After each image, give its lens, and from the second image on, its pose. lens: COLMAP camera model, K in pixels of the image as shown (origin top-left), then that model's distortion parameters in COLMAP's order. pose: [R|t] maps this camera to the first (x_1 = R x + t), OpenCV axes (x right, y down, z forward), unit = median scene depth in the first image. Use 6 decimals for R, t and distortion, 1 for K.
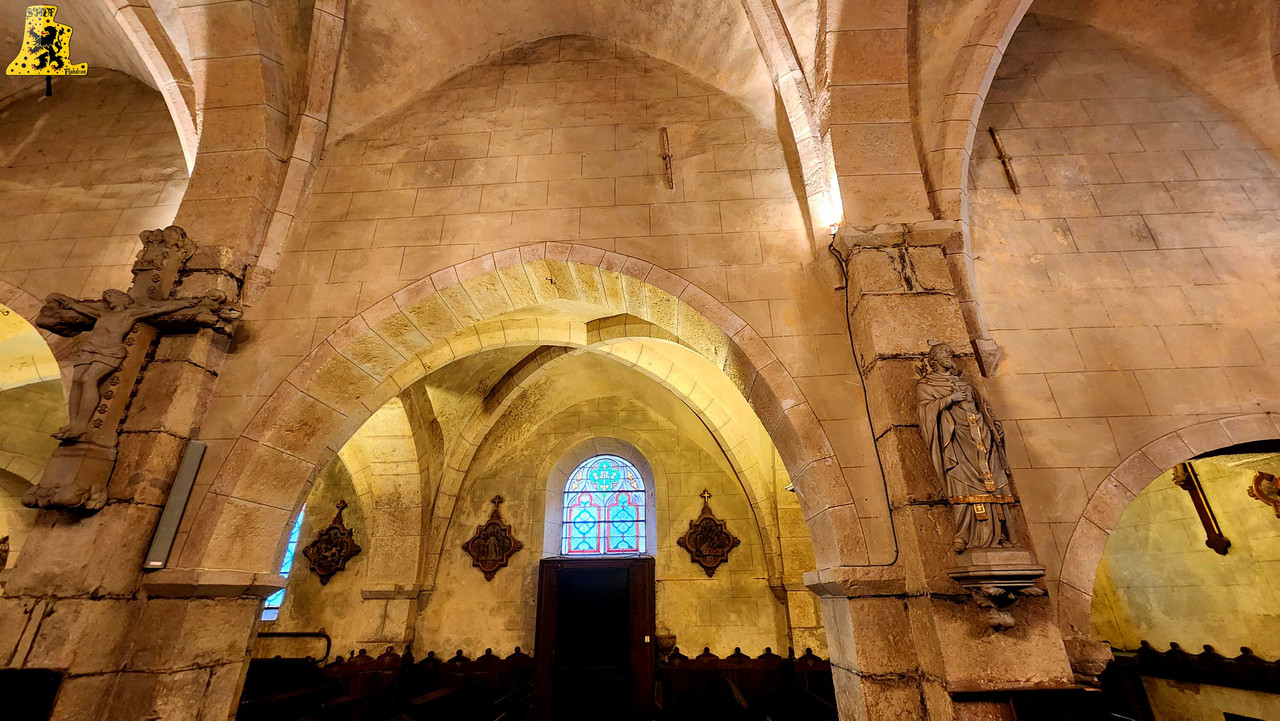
lens RADIAL K [[529.2, 0, 638.3], [0, 529.2, 350.5], [0, 0, 1]] dist [0.001568, -0.000585]
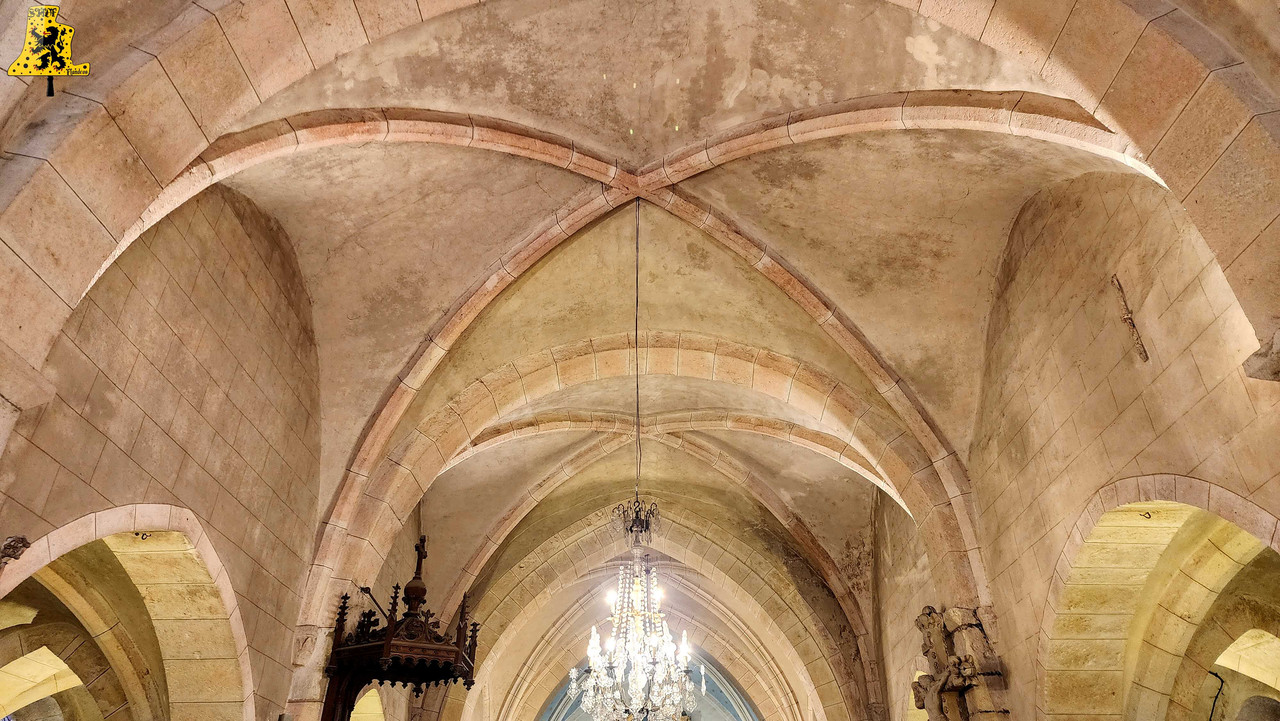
lens RADIAL K [[848.3, 0, 645.1], [0, 848.3, 364.3], [0, 0, 1]] dist [0.067735, -0.064406]
pose [[0.061020, -0.511879, -0.856888, 1.119645], [0.427294, 0.789242, -0.441041, -0.059460], [0.902051, -0.339231, 0.266882, -0.003332]]
